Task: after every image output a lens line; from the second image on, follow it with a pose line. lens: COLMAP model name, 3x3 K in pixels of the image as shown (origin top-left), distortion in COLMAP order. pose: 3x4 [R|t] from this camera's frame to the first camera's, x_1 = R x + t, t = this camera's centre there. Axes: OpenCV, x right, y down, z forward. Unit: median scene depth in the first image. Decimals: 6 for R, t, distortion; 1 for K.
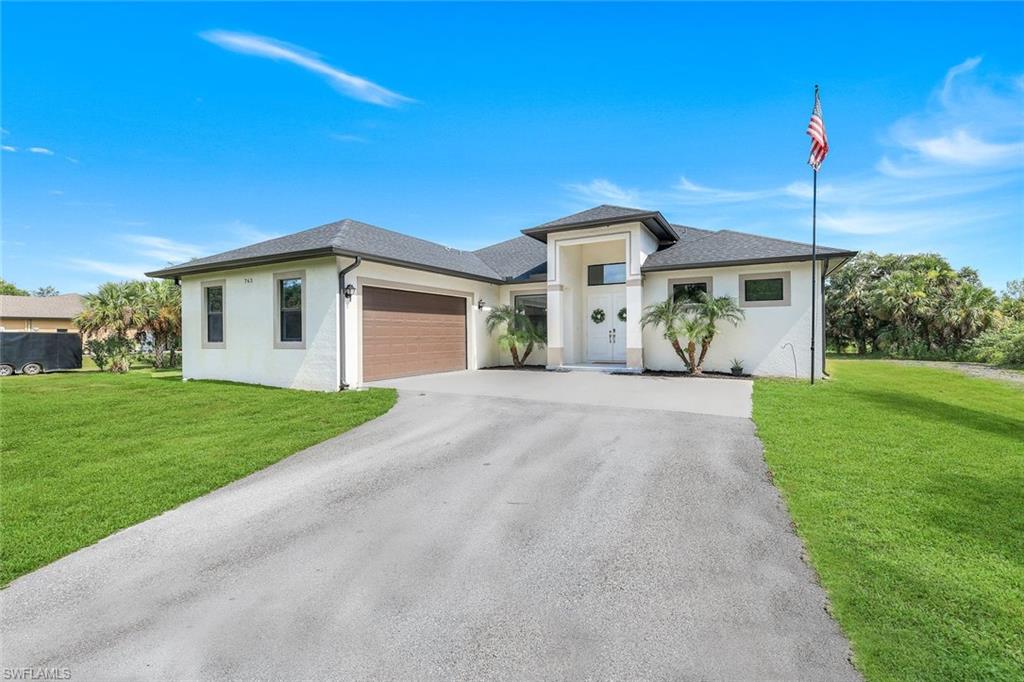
lens RADIAL K [[456.7, 0, 512.8], [0, 456.7, 339.5], [0, 0, 1]] dist [0.004570, 0.000317]
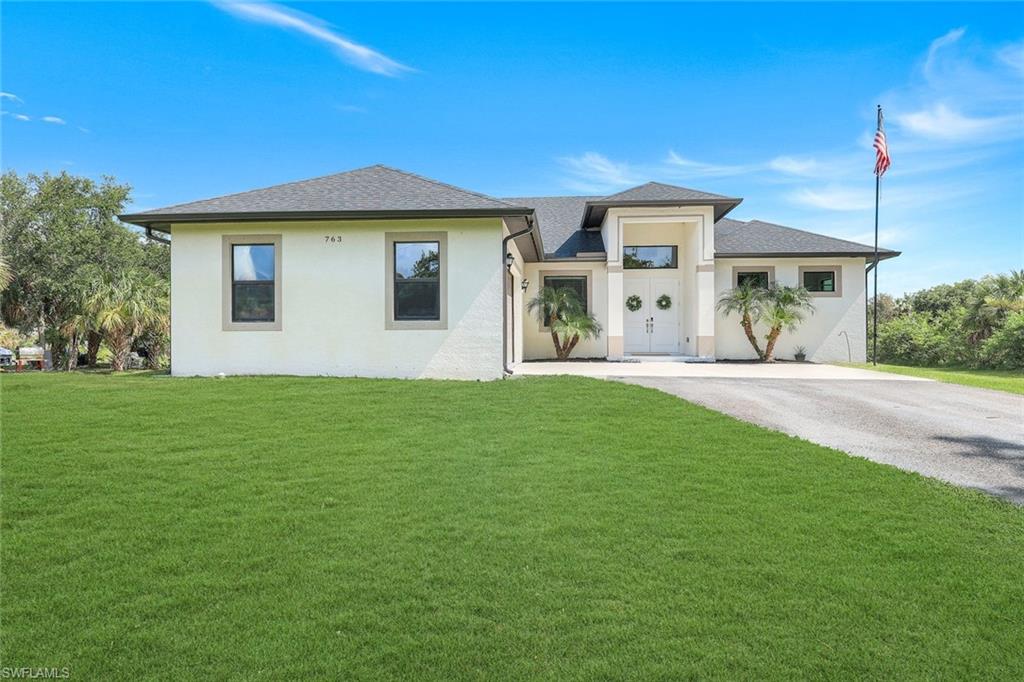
lens RADIAL K [[652.8, 0, 512.3], [0, 652.8, 342.4], [0, 0, 1]] dist [-0.001395, -0.001657]
pose [[0.912235, 0.005130, 0.409636, -0.686049], [-0.002370, 0.999971, -0.007244, 0.043779], [-0.409661, 0.005638, 0.912220, -0.090245]]
